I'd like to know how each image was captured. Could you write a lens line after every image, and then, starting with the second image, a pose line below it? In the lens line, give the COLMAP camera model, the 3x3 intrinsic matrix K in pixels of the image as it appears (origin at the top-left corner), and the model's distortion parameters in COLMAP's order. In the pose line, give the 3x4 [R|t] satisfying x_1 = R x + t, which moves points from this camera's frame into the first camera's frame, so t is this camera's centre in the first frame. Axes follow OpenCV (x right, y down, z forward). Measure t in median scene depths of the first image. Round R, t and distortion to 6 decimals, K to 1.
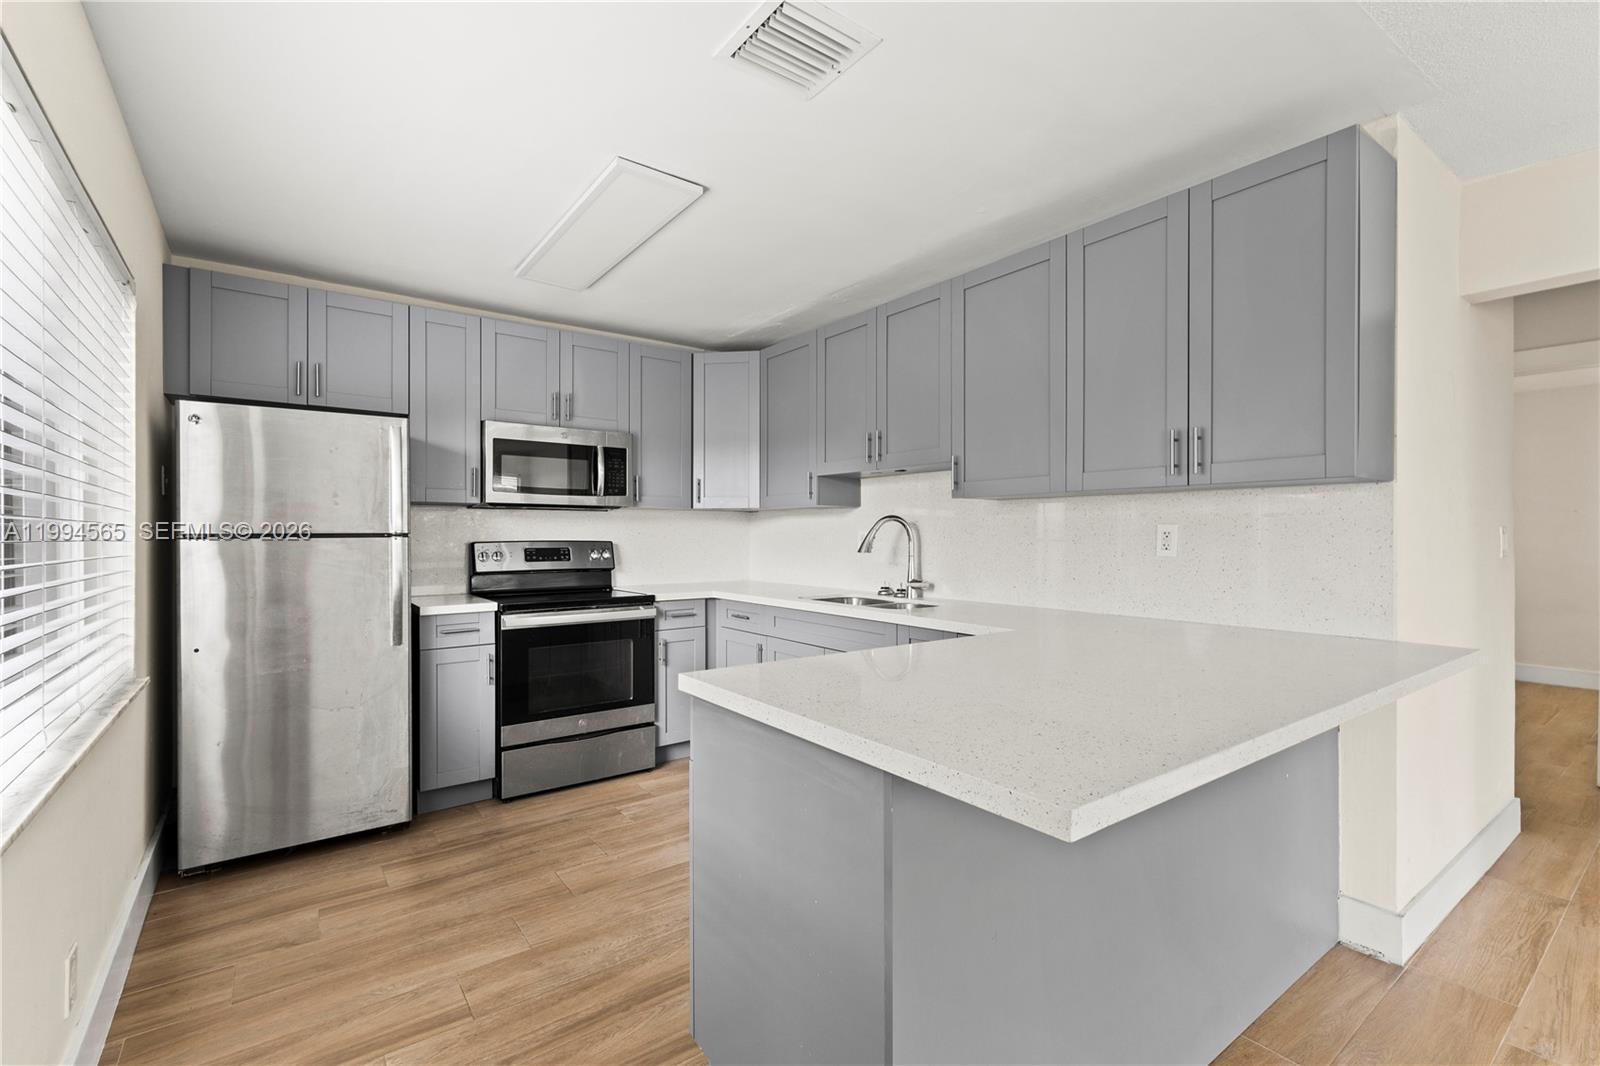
lens RADIAL K [[694.1, 0, 795.4], [0, 694.1, 535.6], [0, 0, 1]] dist [0.000215, -0.003001]
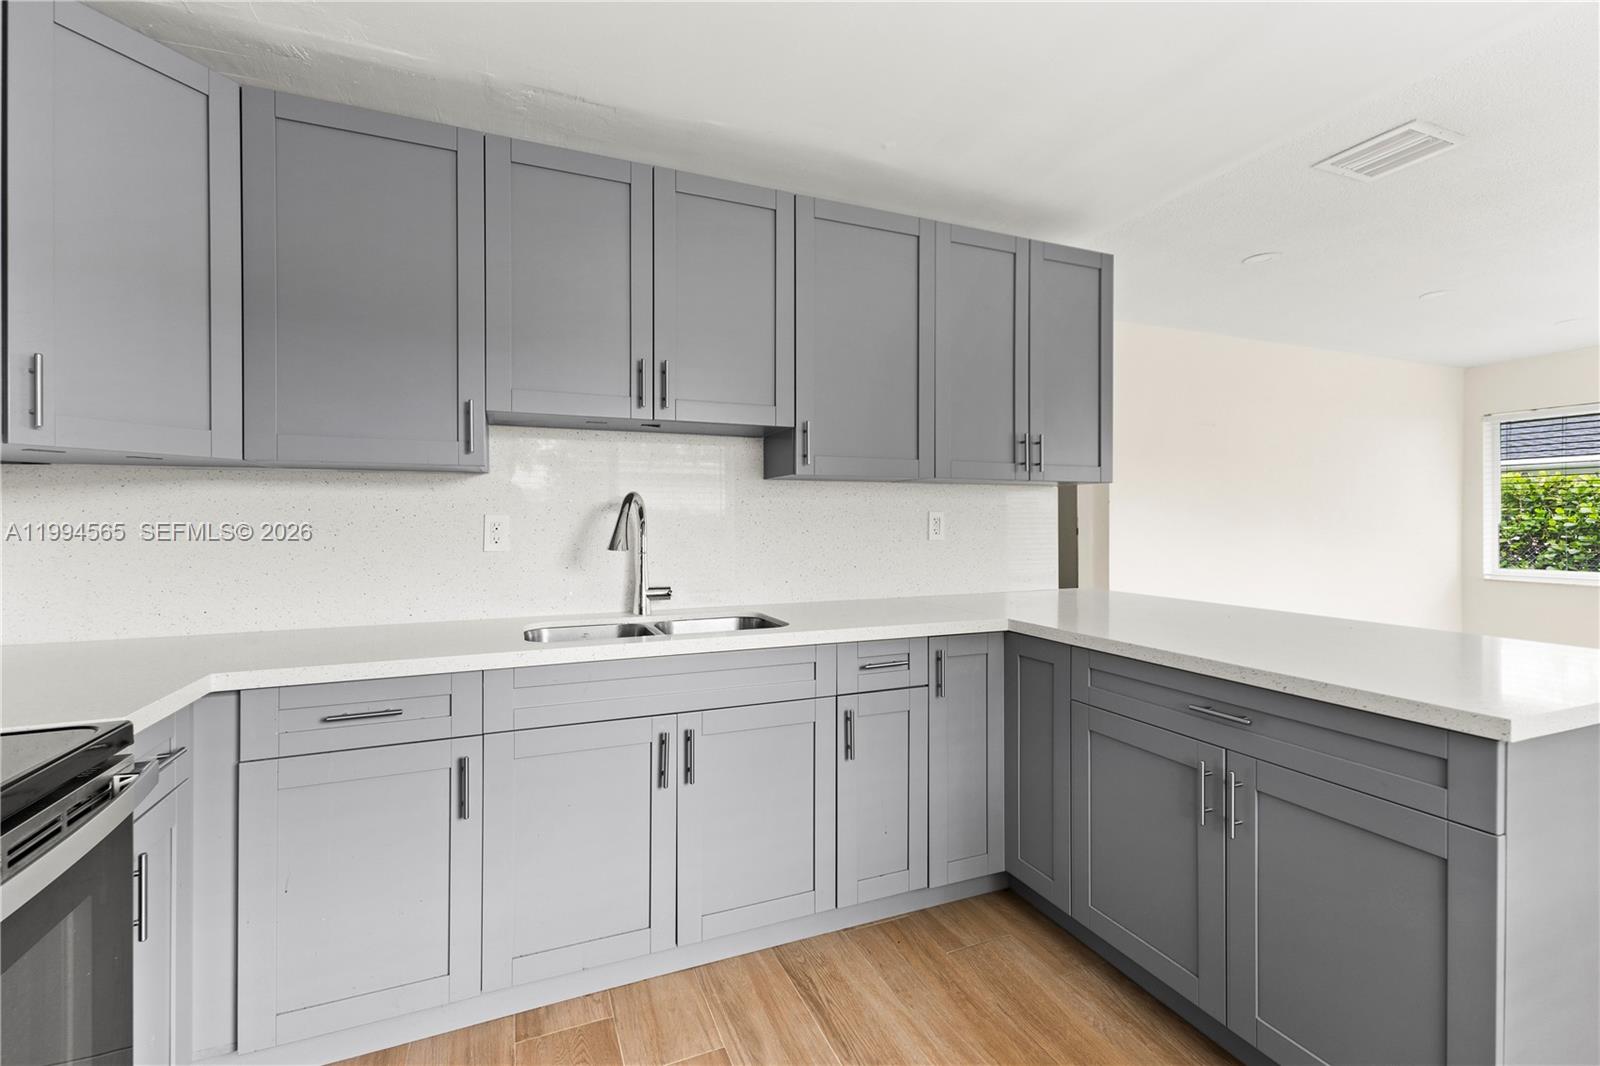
lens RADIAL K [[694.1, 0, 798.0], [0, 694.1, 525.6], [0, 0, 1]] dist [0.000215, -0.003001]
pose [[0.242606, -0.005309, 0.970110, -0.490249], [0.005255, 0.999978, 0.004158, 0.000585], [-0.970111, 0.004089, 0.242629, 0.741256]]
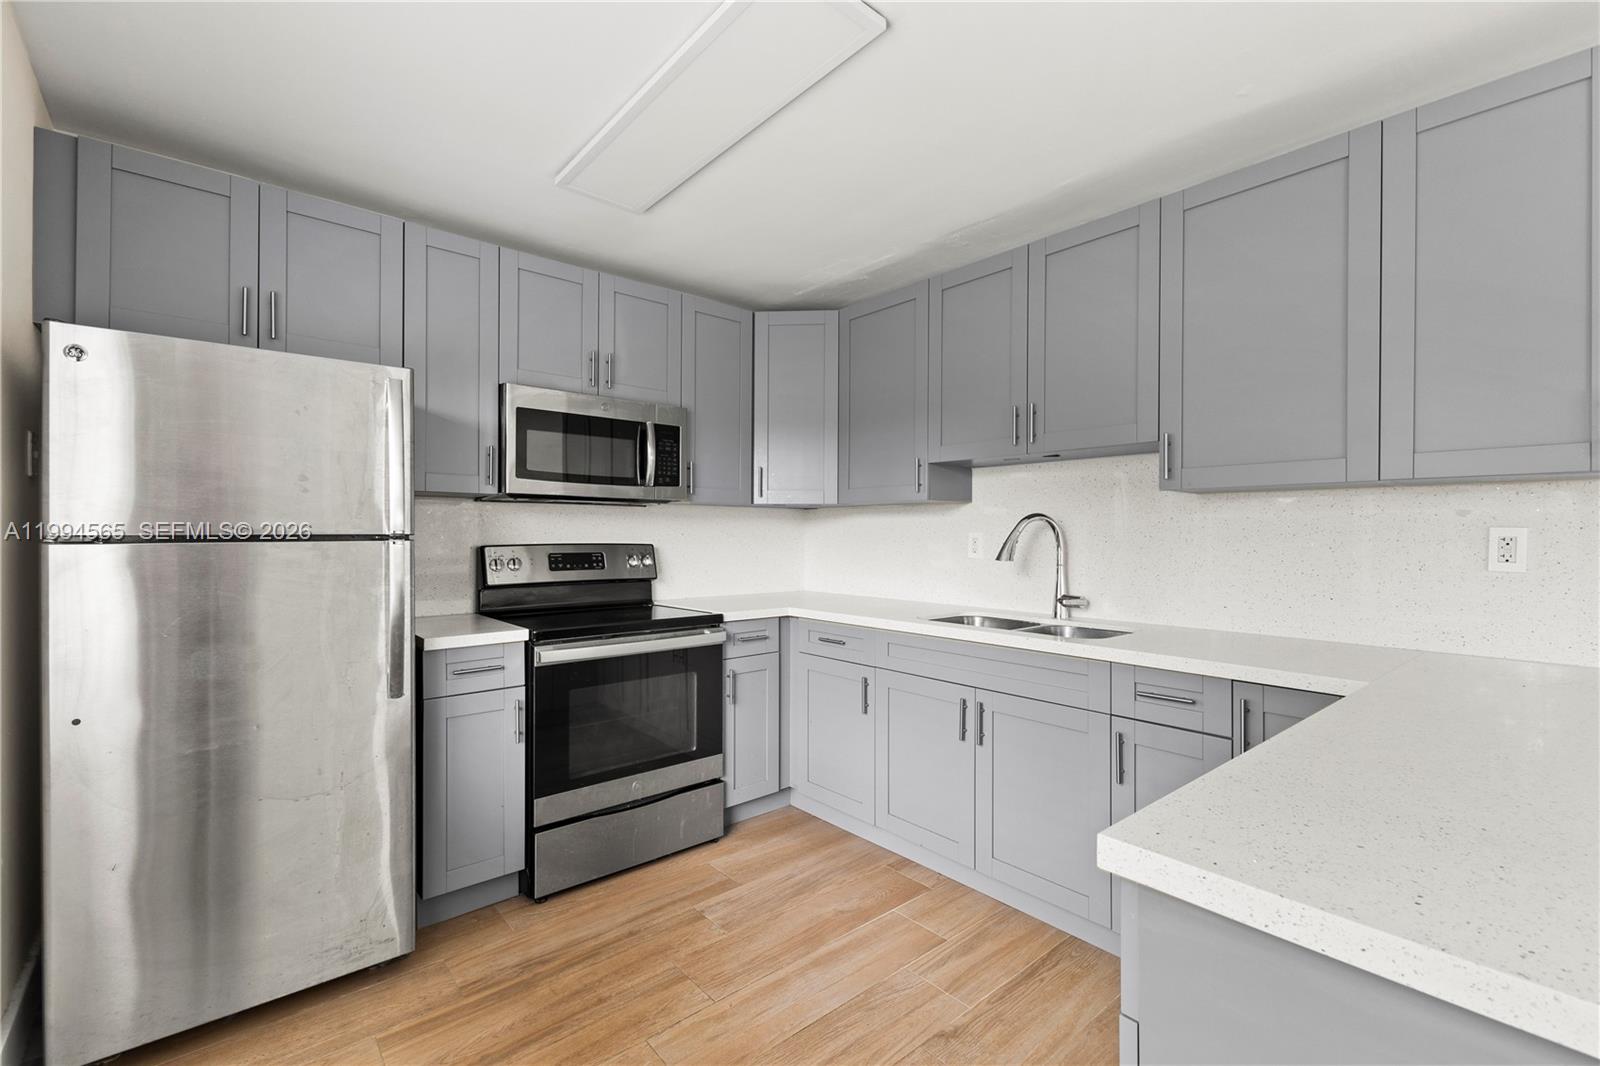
lens RADIAL K [[694.1, 0, 806.9], [0, 694.1, 534.7], [0, 0, 1]] dist [0.000215, -0.003001]
pose [[0.997675, 0.004142, 0.068026, -0.187020], [-0.004044, 0.999991, -0.001573, -0.003214], [-0.068031, 0.001294, 0.997682, 0.250517]]
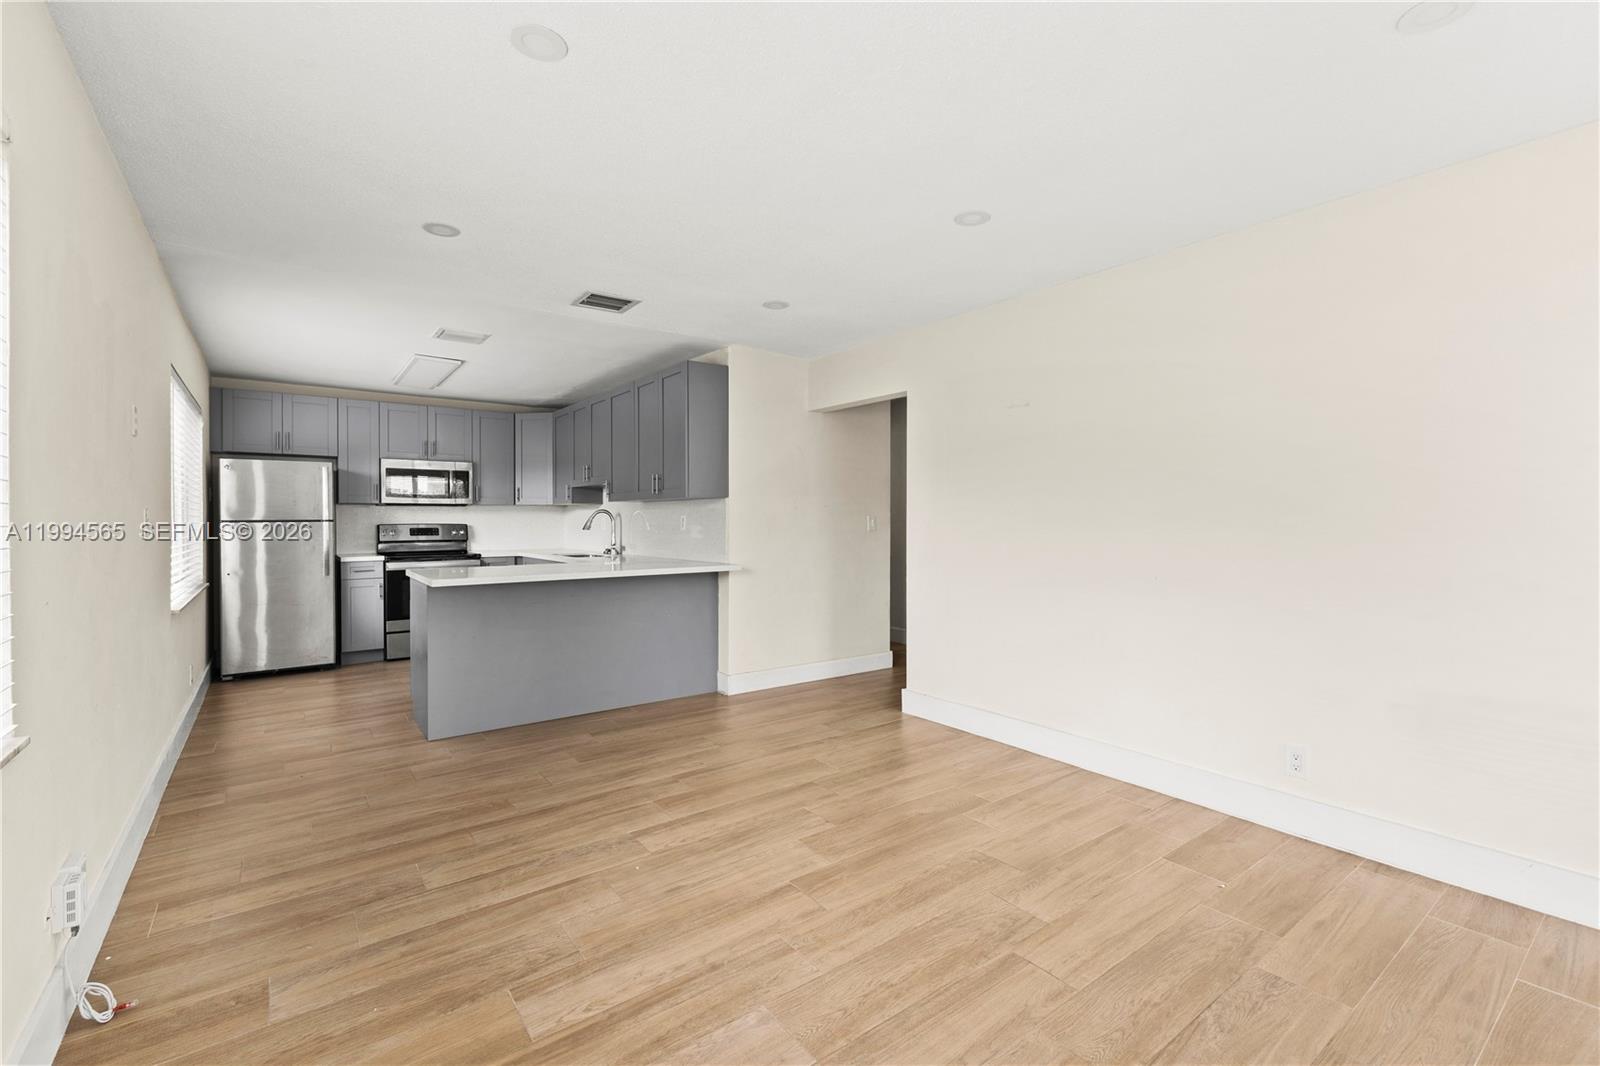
lens RADIAL K [[694.1, 0, 802.0], [0, 694.1, 529.1], [0, 0, 1]] dist [0.000215, -0.003001]
pose [[0.999965, -0.001302, 0.008309, 0.702067], [0.001208, 0.999935, 0.011309, 0.001830], [-0.008323, -0.011299, 0.999902, -0.912994]]
